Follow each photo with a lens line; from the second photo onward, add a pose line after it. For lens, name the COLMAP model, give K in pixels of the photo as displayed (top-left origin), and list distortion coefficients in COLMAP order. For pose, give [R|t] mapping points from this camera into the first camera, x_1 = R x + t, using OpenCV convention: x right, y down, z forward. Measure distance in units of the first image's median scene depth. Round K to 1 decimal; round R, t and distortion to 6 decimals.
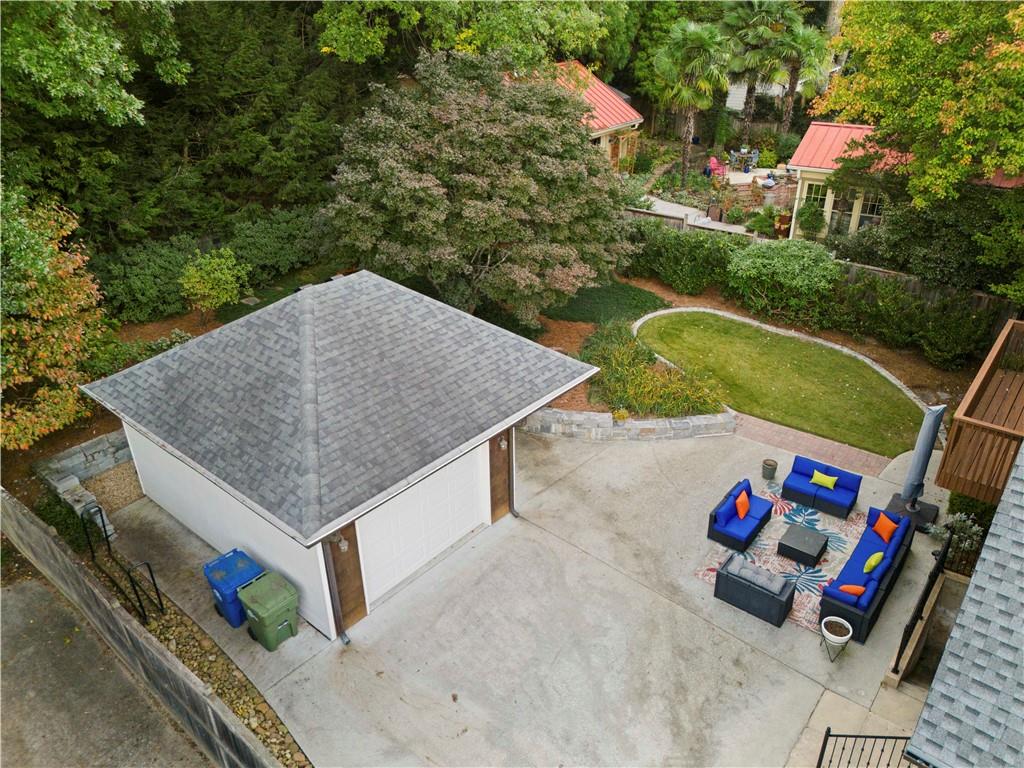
lens RADIAL K [[733.5, 0, 510.9], [0, 733.5, 388.5], [0, 0, 1]] dist [0.038538, -0.010964]
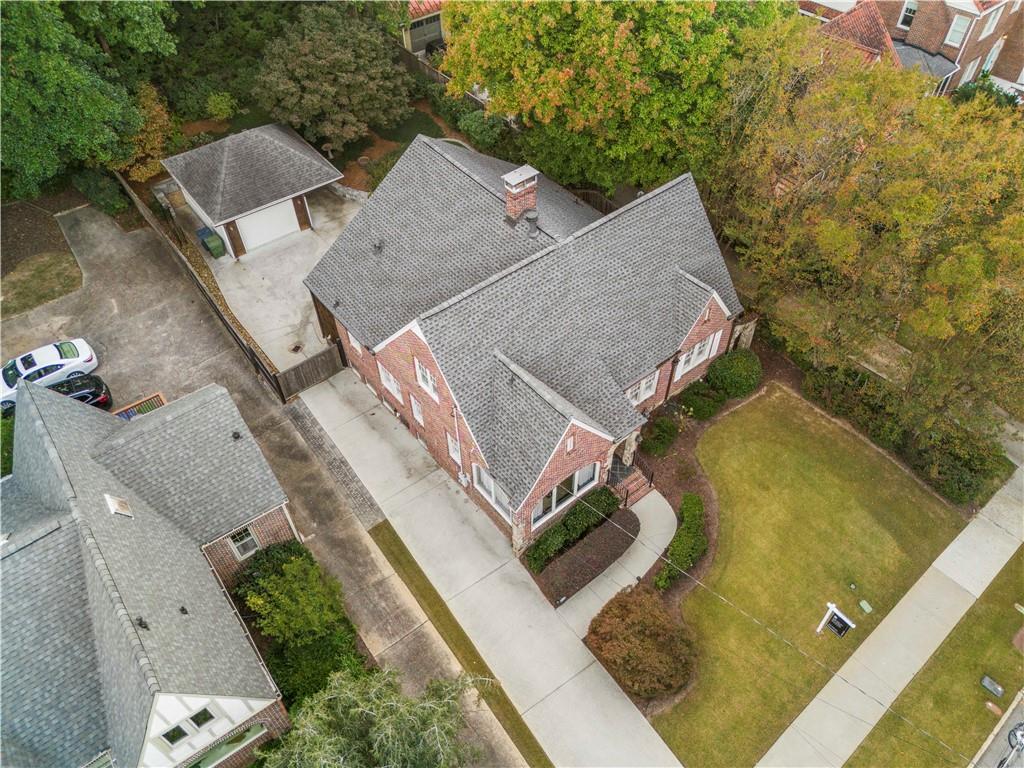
lens RADIAL K [[733.5, 0, 512.6], [0, 733.5, 378.3], [0, 0, 1]] dist [0.038538, -0.010964]
pose [[0.976529, 0.158465, -0.145876, 1.330413], [-0.098824, 0.931427, 0.350254, -0.371097], [0.191376, -0.327617, 0.925226, -1.695411]]
